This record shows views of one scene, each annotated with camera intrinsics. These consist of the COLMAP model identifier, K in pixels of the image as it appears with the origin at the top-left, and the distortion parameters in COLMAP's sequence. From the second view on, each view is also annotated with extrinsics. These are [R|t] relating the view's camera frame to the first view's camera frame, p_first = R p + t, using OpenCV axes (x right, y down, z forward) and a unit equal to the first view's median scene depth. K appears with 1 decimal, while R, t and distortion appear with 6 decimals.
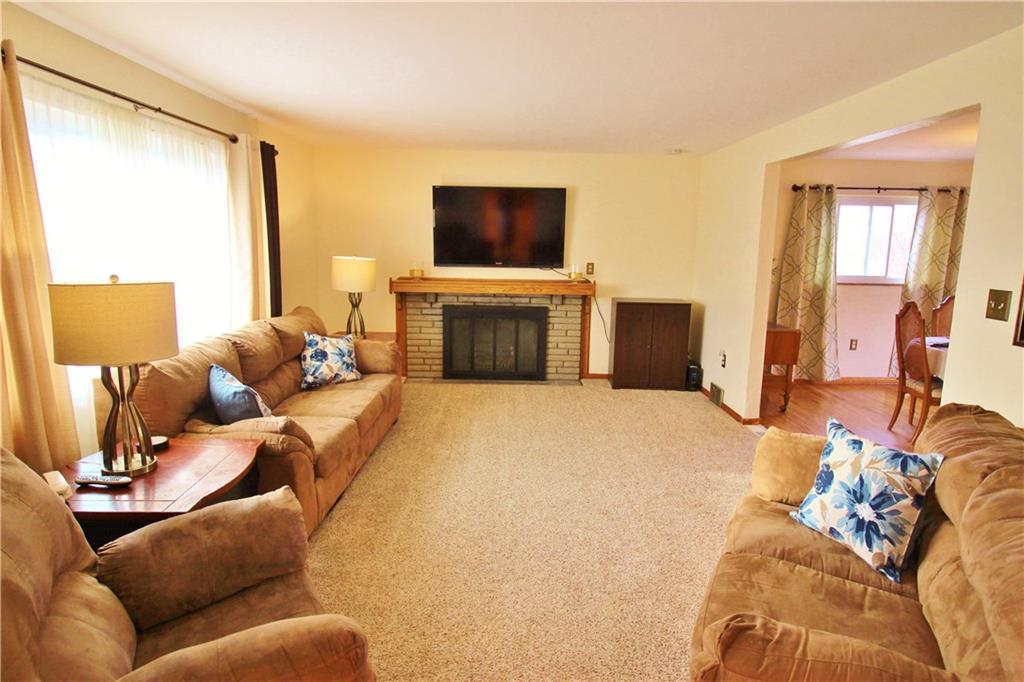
lens RADIAL K [[552.8, 0, 515.7], [0, 552.8, 336.4], [0, 0, 1]] dist [-0.025455, -0.000880]
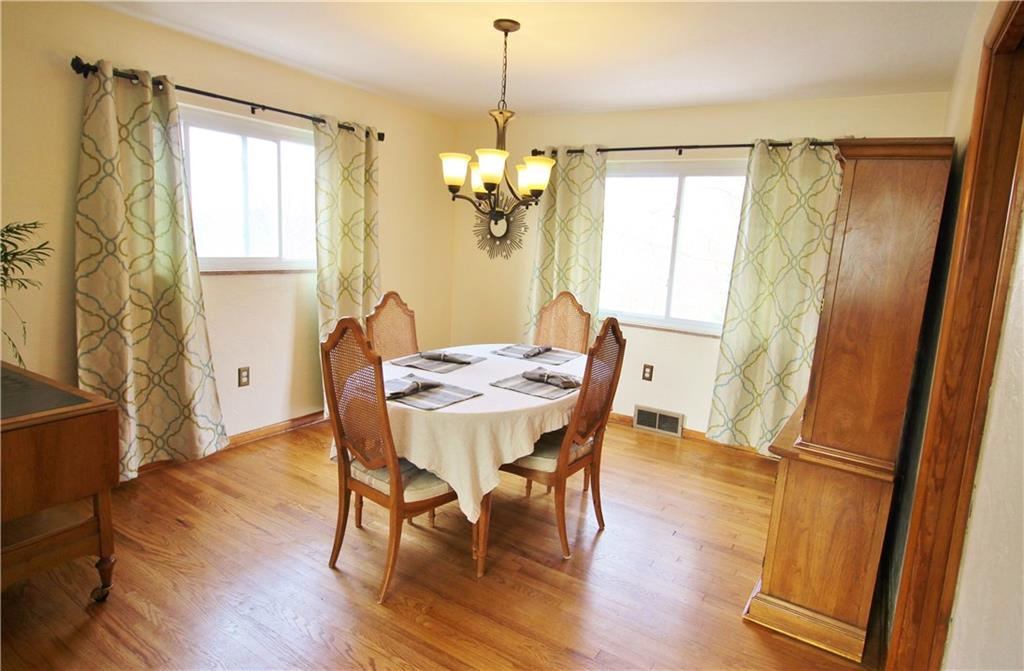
lens RADIAL K [[584.8, 0, 512.7], [0, 584.8, 327.0], [0, 0, 1]] dist [0.005066, -0.001049]
pose [[0.545624, -0.110584, 0.830702, 0.275427], [0.091224, 0.993202, 0.072298, -0.059045], [-0.833050, 0.036333, 0.552003, 0.437498]]
